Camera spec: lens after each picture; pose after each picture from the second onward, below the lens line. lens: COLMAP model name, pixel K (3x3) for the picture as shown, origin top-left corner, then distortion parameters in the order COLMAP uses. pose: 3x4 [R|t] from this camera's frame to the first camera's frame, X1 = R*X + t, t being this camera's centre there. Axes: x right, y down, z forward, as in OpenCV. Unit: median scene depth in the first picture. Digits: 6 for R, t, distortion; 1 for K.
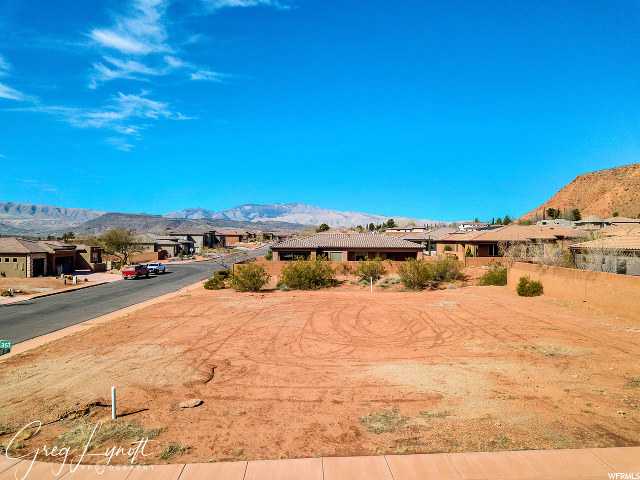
lens RADIAL K [[488.4, 0, 324.0], [0, 488.4, 241.6], [0, 0, 1]] dist [0.013537, -0.007102]
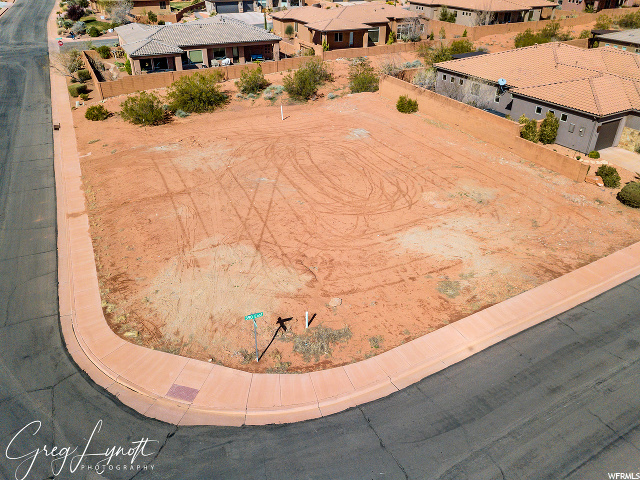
lens RADIAL K [[492.3, 0, 324.0], [0, 492.3, 238.9], [0, 0, 1]] dist [0.006246, -0.001001]
pose [[0.899230, -0.221796, 0.377083, -0.577397], [0.001658, 0.863674, 0.504049, -0.436057], [-0.437473, -0.452630, 0.777009, -0.084739]]
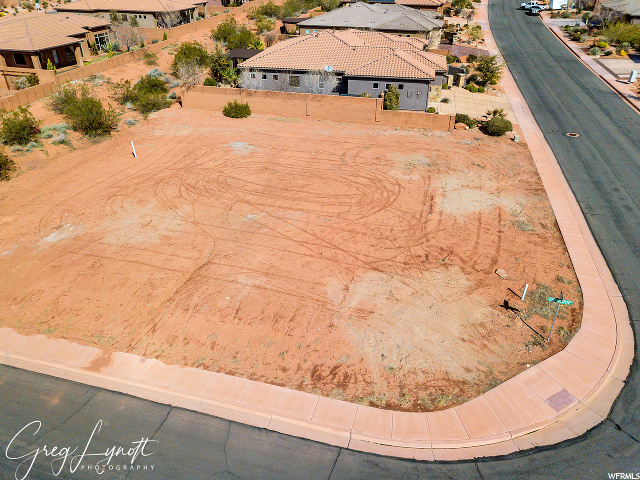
lens RADIAL K [[488.4, 0, 324.0], [0, 488.4, 241.6], [0, 0, 1]] dist [0.013537, -0.007102]
pose [[0.274675, -0.491878, 0.826202, -1.211398], [0.003806, 0.859800, 0.510616, -0.429982], [-0.961530, -0.137109, 0.238038, 0.809961]]
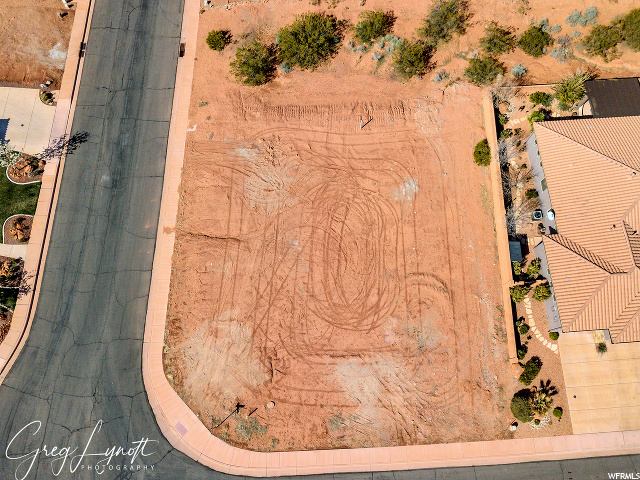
lens RADIAL K [[488.4, 0, 324.0], [0, 488.4, 241.6], [0, 0, 1]] dist [0.013537, -0.007102]
pose [[0.999953, 0.008234, -0.005049, 0.031748], [0.002222, 0.312583, 0.949888, -1.815768], [0.009399, -0.949855, 0.312550, 0.683275]]
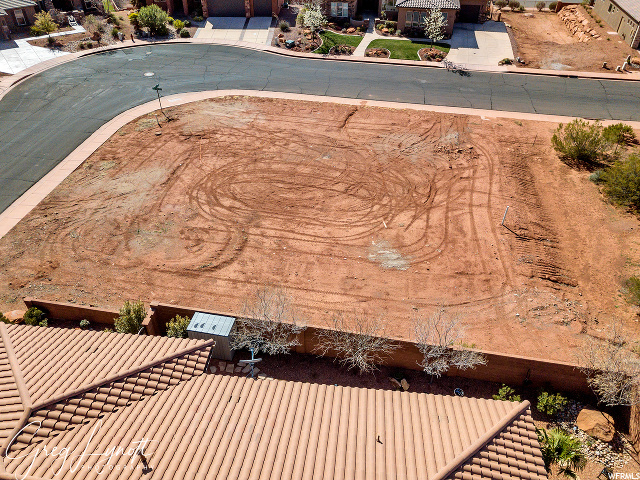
lens RADIAL K [[492.3, 0, 324.0], [0, 492.3, 238.9], [0, 0, 1]] dist [0.006246, -0.001001]
pose [[-0.181635, 0.608800, -0.772251, 1.402798], [-0.011371, 0.783961, 0.620706, -0.639449], [0.983300, 0.121523, -0.135472, 1.601578]]
